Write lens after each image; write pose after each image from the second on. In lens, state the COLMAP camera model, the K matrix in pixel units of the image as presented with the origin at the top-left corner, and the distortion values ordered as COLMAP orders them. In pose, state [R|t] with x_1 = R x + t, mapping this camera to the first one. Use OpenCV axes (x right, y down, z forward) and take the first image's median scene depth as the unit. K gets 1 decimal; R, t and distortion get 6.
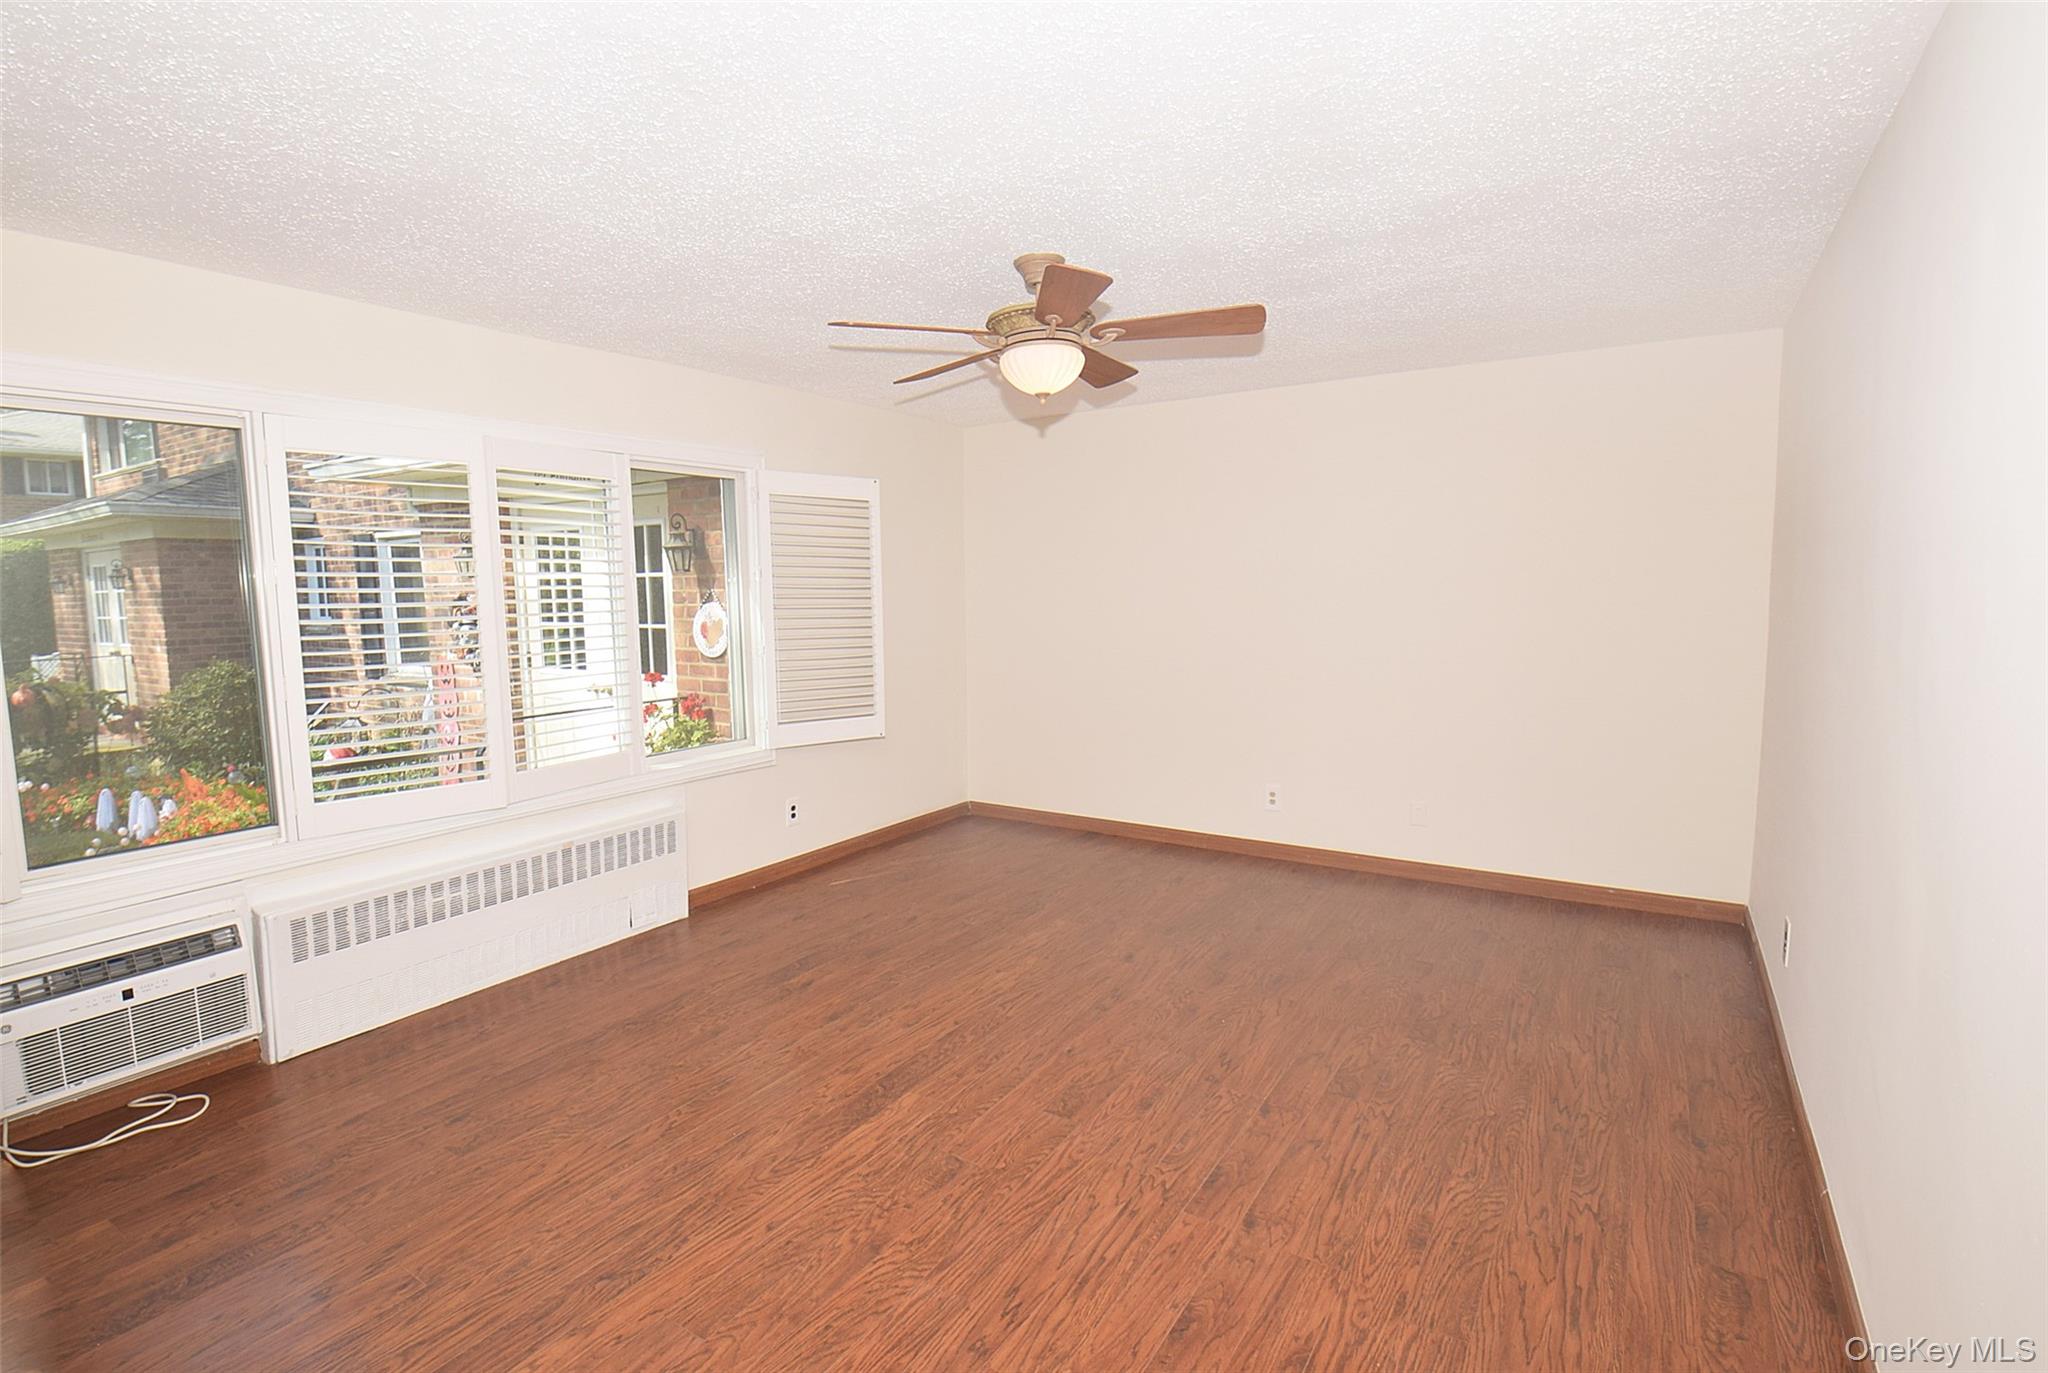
lens RADIAL K [[985.4, 0, 990.1], [0, 985.4, 680.2], [0, 0, 1]] dist [0.023786, -0.033081]
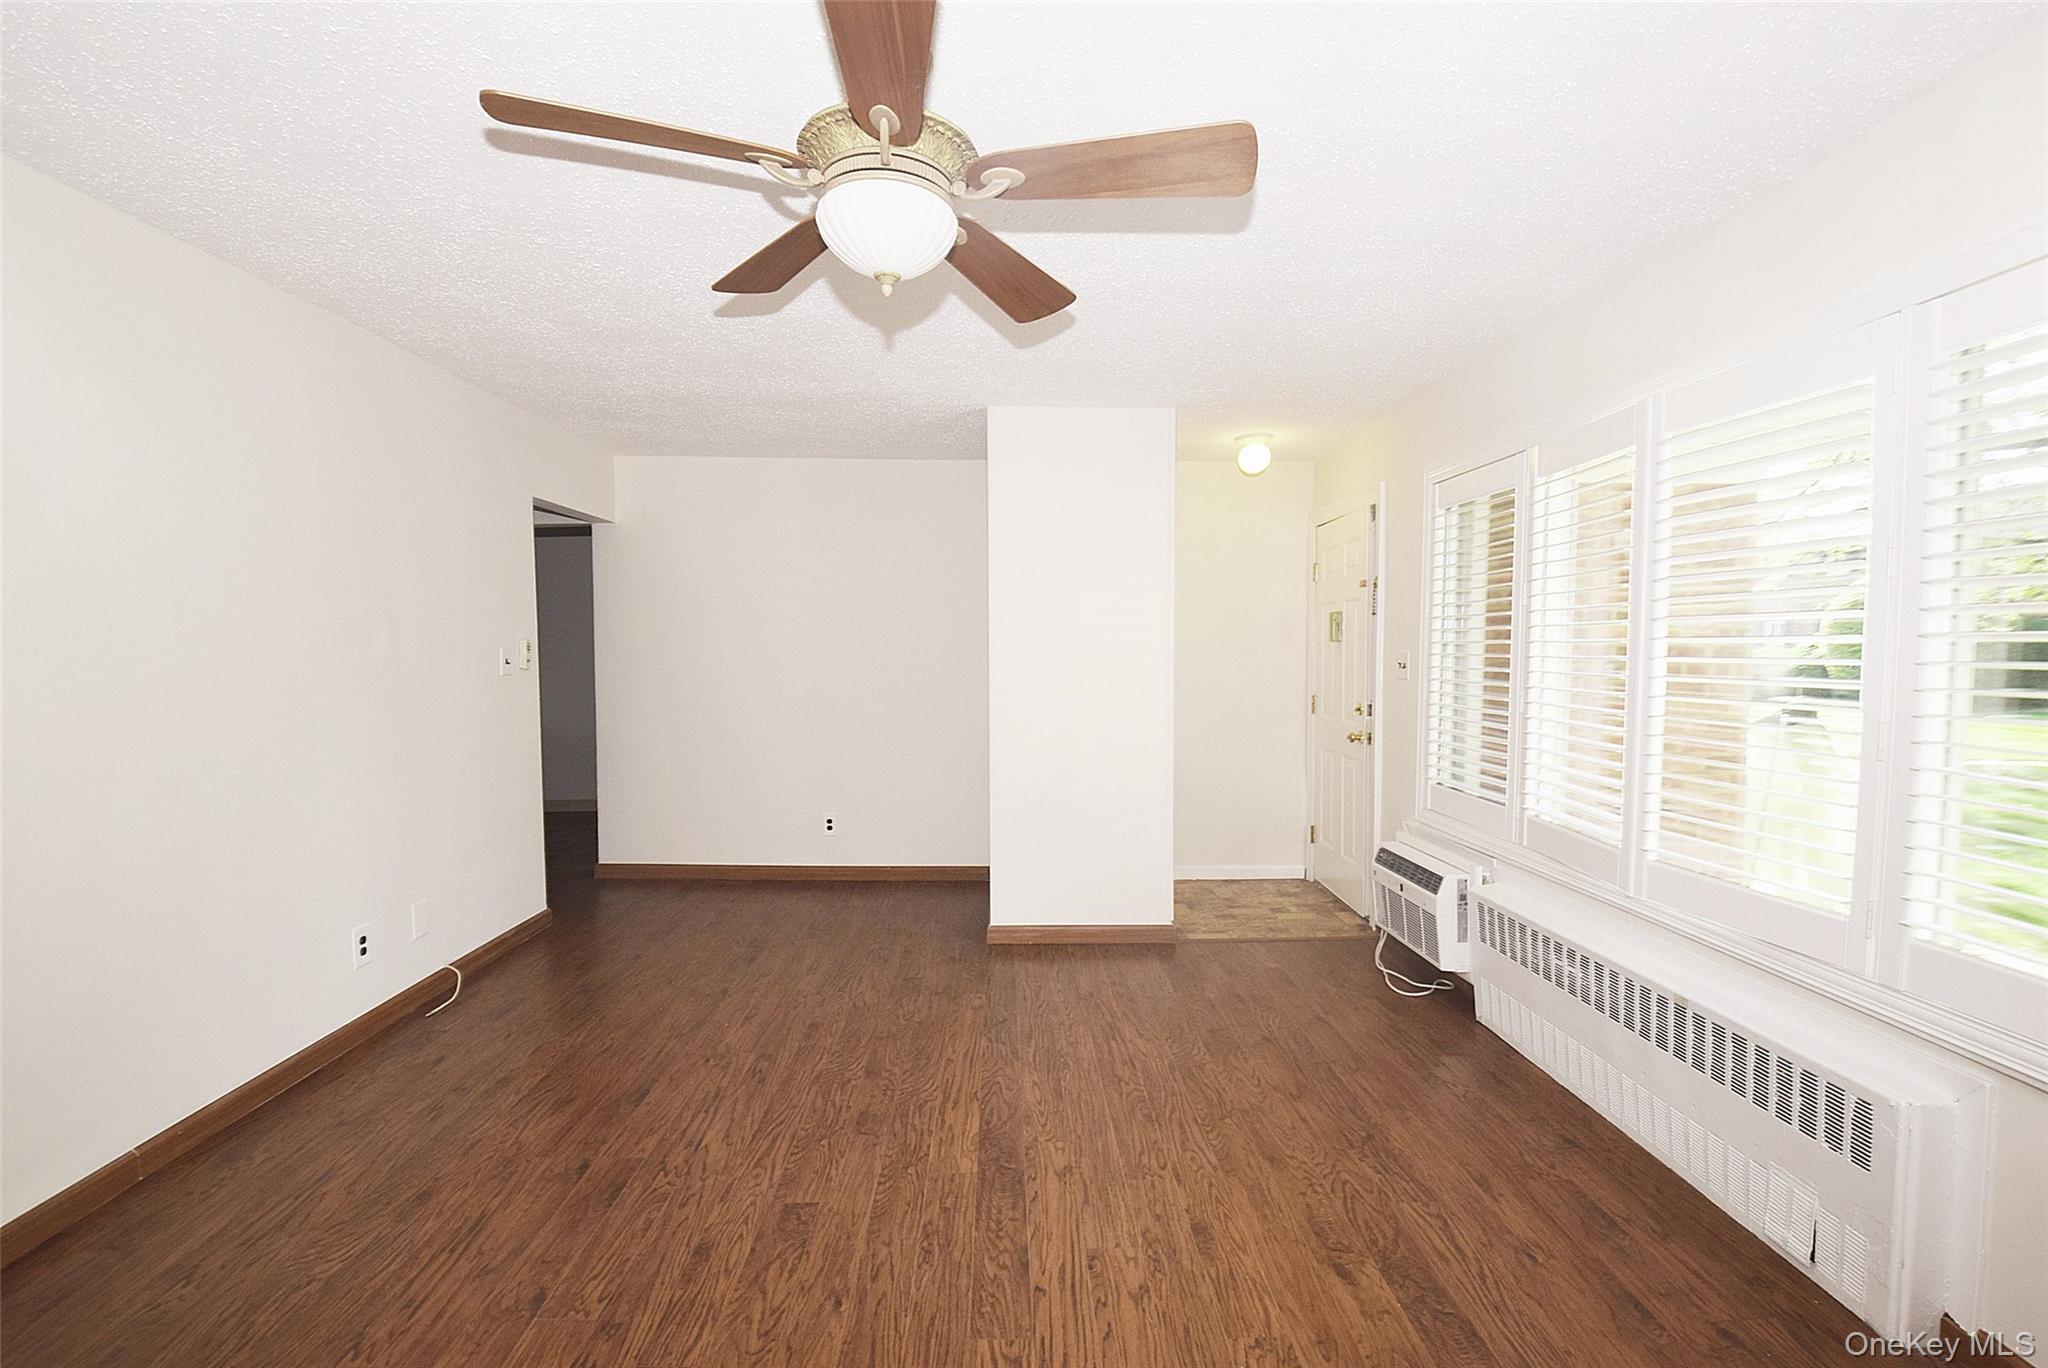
lens RADIAL K [[910.8, 0, 1020.9], [0, 910.8, 682.5], [0, 0, 1]] dist [0.018230, -0.026013]
pose [[-0.818782, 0.040251, -0.572691, 0.299113], [-0.040850, 0.990926, 0.128049, -0.113136], [0.572649, 0.128238, -0.809709, 1.440631]]
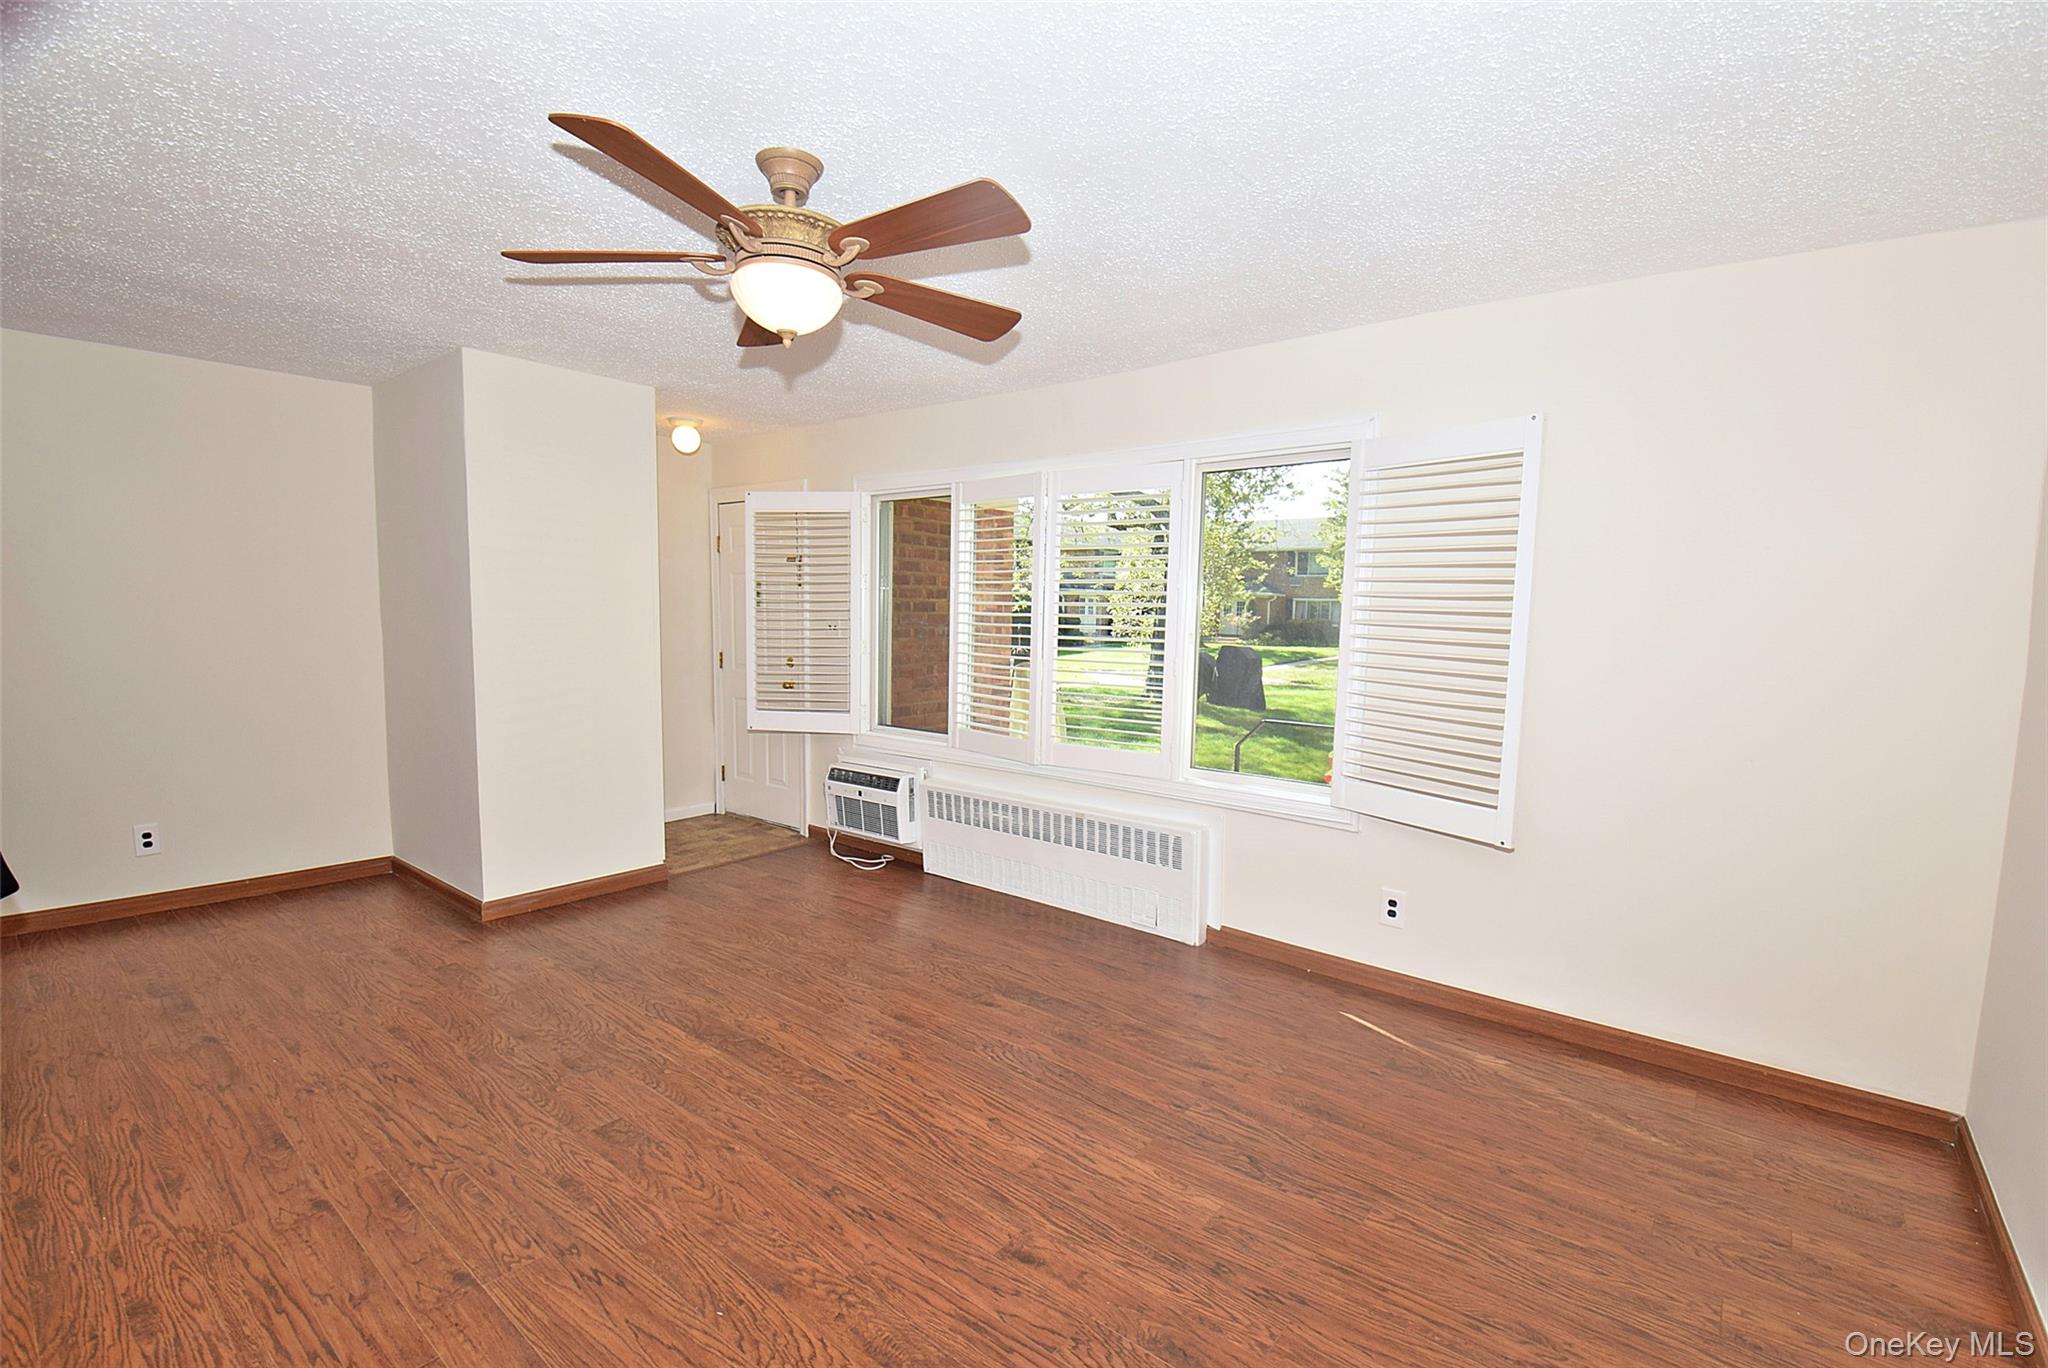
lens RADIAL K [[910.8, 0, 1020.9], [0, 910.8, 682.5], [0, 0, 1]] dist [0.018230, -0.026013]
pose [[-0.096950, 0.095452, -0.990702, 0.736223], [-0.110889, 0.988157, 0.106059, -0.109077], [0.989093, 0.120140, -0.085217, 1.198823]]
